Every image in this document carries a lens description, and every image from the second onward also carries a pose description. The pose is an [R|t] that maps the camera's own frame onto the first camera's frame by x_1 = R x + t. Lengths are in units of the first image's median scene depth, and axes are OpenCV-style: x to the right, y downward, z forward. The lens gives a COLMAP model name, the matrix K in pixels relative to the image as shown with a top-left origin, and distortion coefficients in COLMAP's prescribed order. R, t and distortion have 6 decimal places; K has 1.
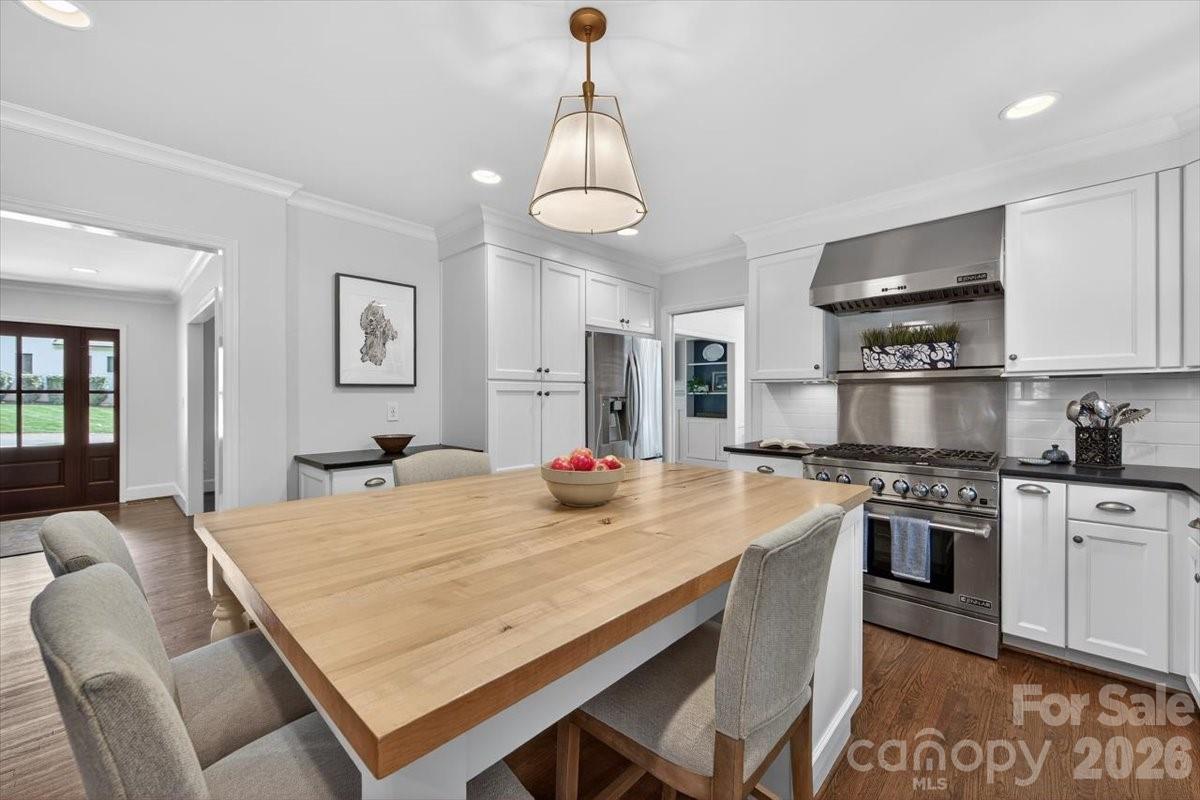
lens RADIAL K [[474.6, 0, 597.5], [0, 474.6, 397.5], [0, 0, 1]] dist [0.000198, -0.001102]
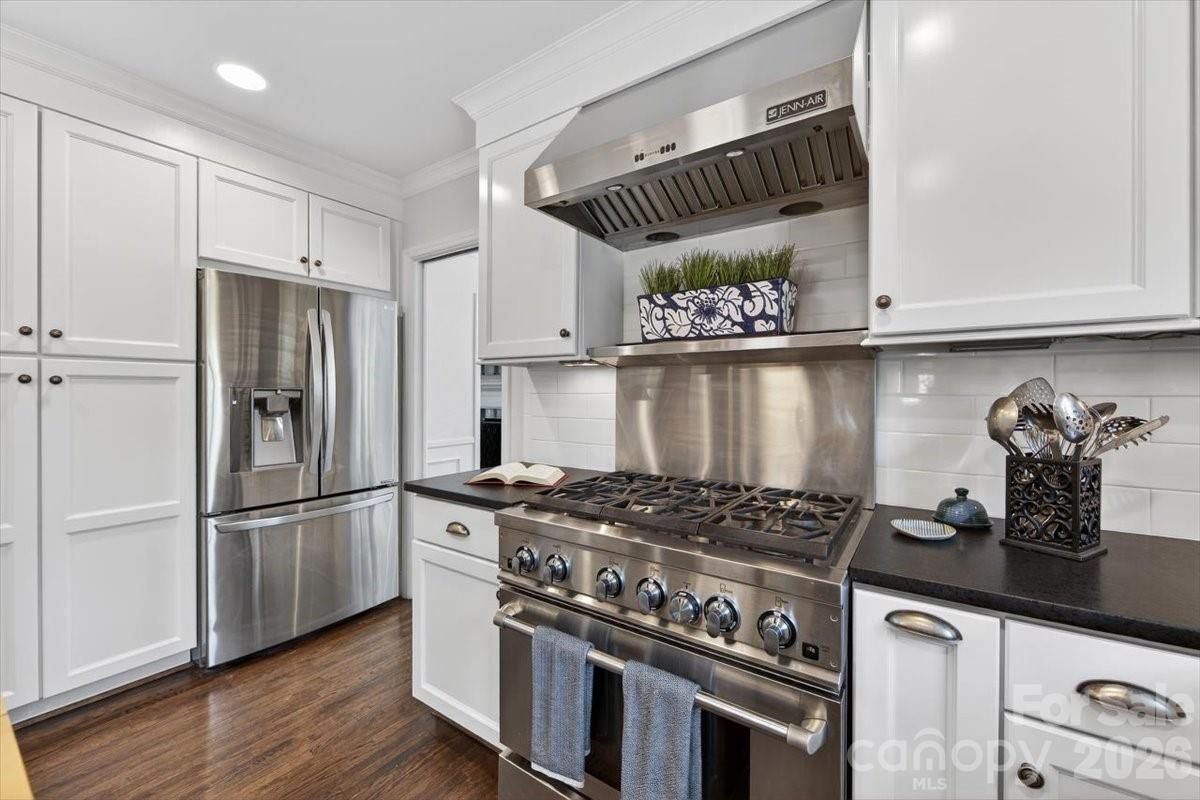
lens RADIAL K [[474.6, 0, 599.8], [0, 474.6, 394.7], [0, 0, 1]] dist [0.000198, -0.001102]
pose [[0.988174, 0.004436, 0.153272, 0.481051], [-0.004652, 0.999989, 0.001048, 0.005289], [-0.153265, -0.001749, 0.988184, 0.529013]]
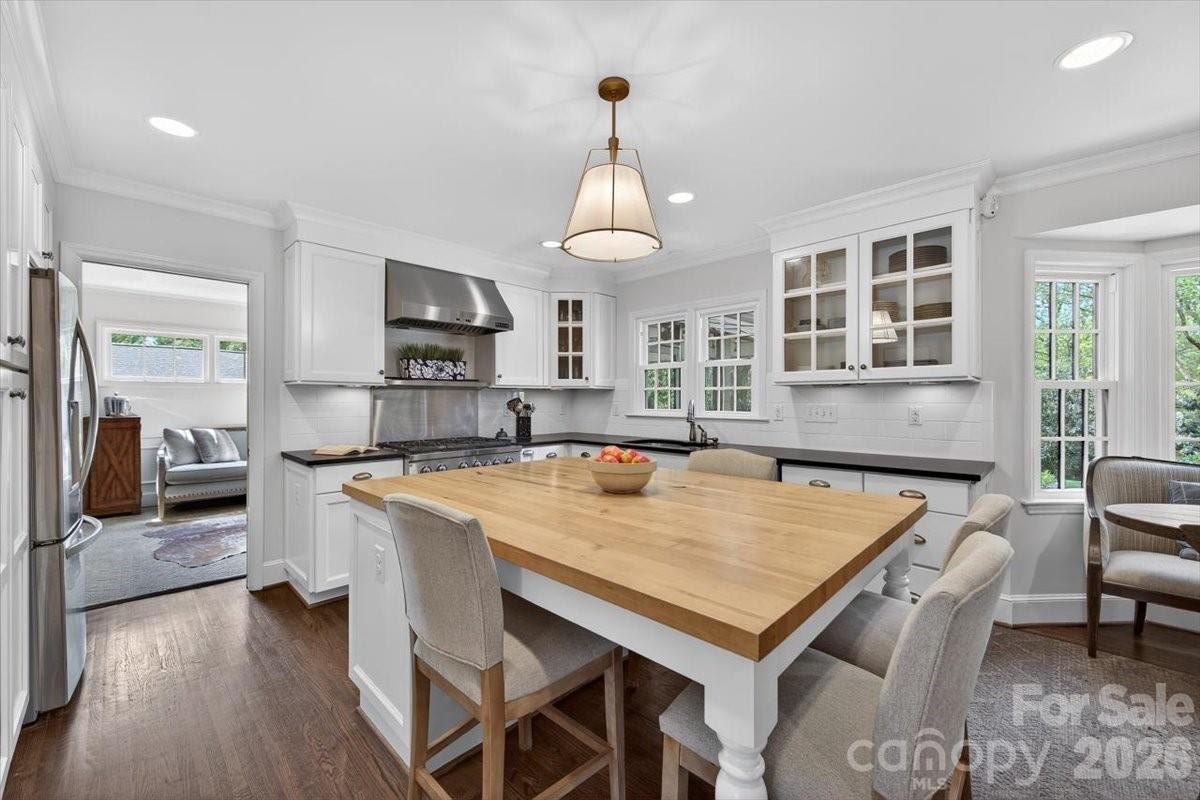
lens RADIAL K [[474.6, 0, 601.7], [0, 474.6, 394.7], [0, 0, 1]] dist [0.000198, -0.001102]
pose [[0.003954, 0.009111, 0.999951, -0.683768], [-0.001342, 0.999958, -0.009106, -0.005991], [-0.999991, -0.001306, 0.003966, 0.577775]]
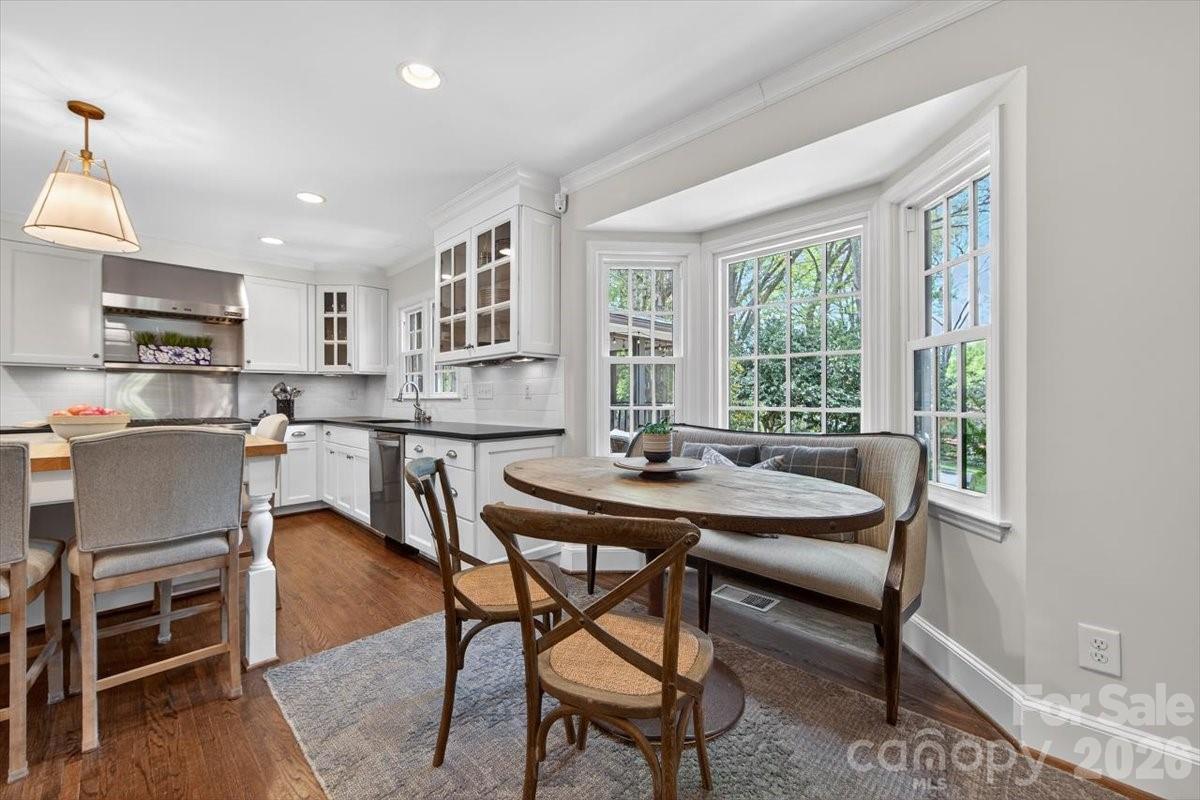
lens RADIAL K [[474.6, 0, 598.2], [0, 474.6, 400.3], [0, 0, 1]] dist [0.000198, -0.001102]
pose [[0.019909, -0.006062, 0.999783, -0.806929], [0.001414, 0.999981, 0.006035, 0.047436], [-0.999801, 0.001294, 0.019917, -0.324795]]
